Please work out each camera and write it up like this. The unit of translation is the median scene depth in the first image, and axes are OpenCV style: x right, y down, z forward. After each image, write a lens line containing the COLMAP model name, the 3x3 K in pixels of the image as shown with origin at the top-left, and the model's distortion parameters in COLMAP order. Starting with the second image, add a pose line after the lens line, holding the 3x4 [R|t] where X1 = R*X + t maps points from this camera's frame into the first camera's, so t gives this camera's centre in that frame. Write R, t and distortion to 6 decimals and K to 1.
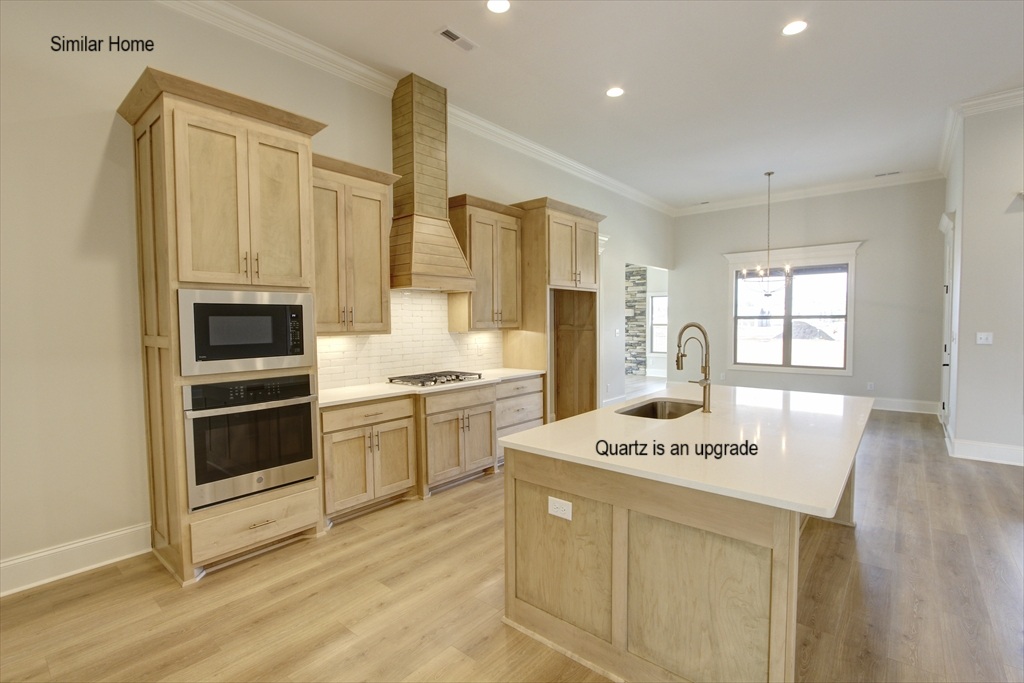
lens RADIAL K [[464.0, 0, 512.0], [0, 464.0, 341.5], [0, 0, 1]] dist [-0.017704, -0.000025]
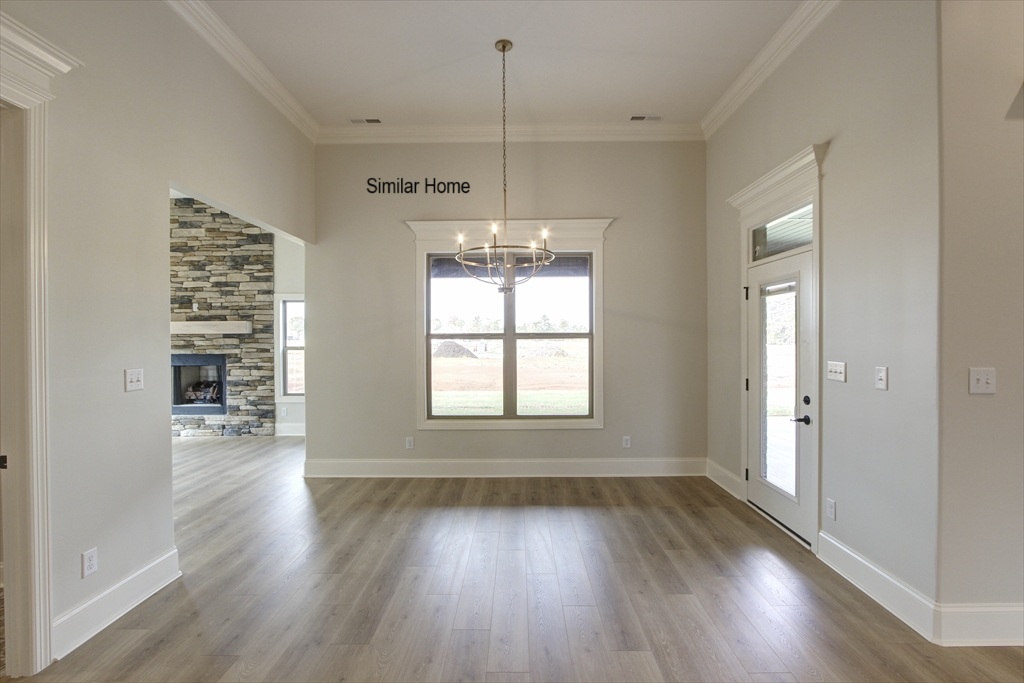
lens RADIAL K [[464.0, 0, 512.0], [0, 464.0, 341.5], [0, 0, 1]] dist [-0.017704, -0.000025]
pose [[0.759809, -0.001916, 0.650143, 0.138675], [0.029532, 0.999065, -0.031568, -0.017547], [-0.649475, 0.043186, 0.759155, 0.361825]]
